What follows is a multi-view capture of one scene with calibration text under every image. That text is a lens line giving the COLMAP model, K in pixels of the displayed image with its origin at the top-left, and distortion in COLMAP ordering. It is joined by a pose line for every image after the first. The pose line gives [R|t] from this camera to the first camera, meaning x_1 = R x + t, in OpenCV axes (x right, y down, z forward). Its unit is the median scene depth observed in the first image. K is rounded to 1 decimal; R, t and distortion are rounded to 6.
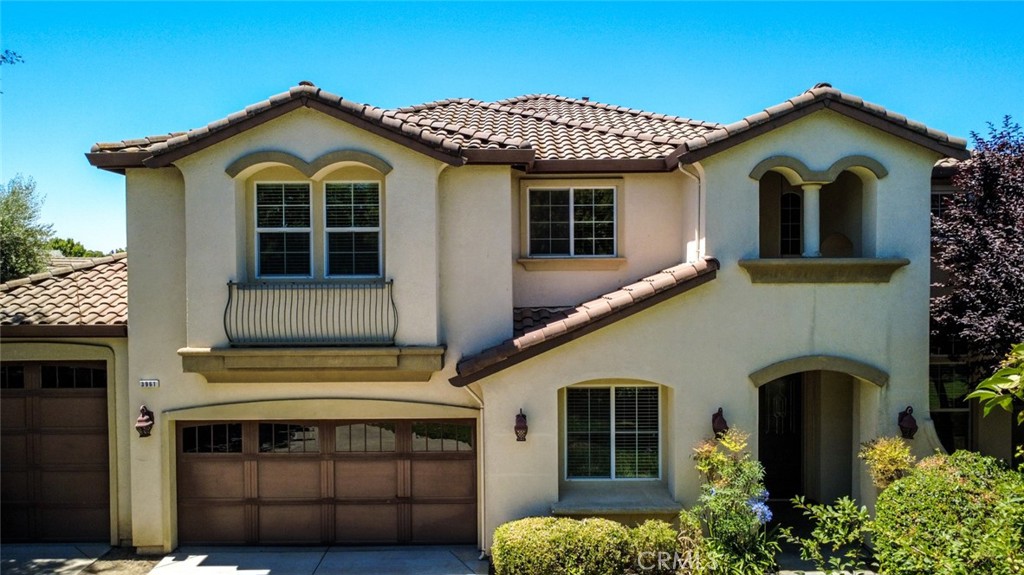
lens RADIAL K [[745.1, 0, 518.5], [0, 745.1, 284.9], [0, 0, 1]] dist [0.001818, -0.006517]
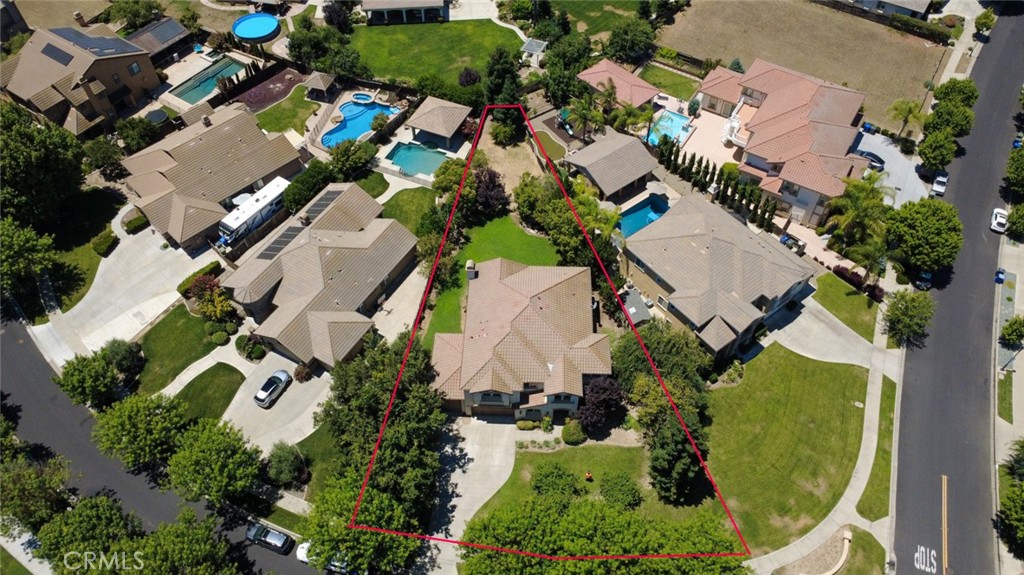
lens RADIAL K [[745.1, 0, 519.6], [0, 745.1, 280.7], [0, 0, 1]] dist [0.001818, -0.006517]
pose [[0.999240, 0.037525, -0.010569, 0.023380], [-0.016260, 0.647549, 0.761850, -6.058426], [0.035433, -0.761099, 0.647667, -2.686411]]
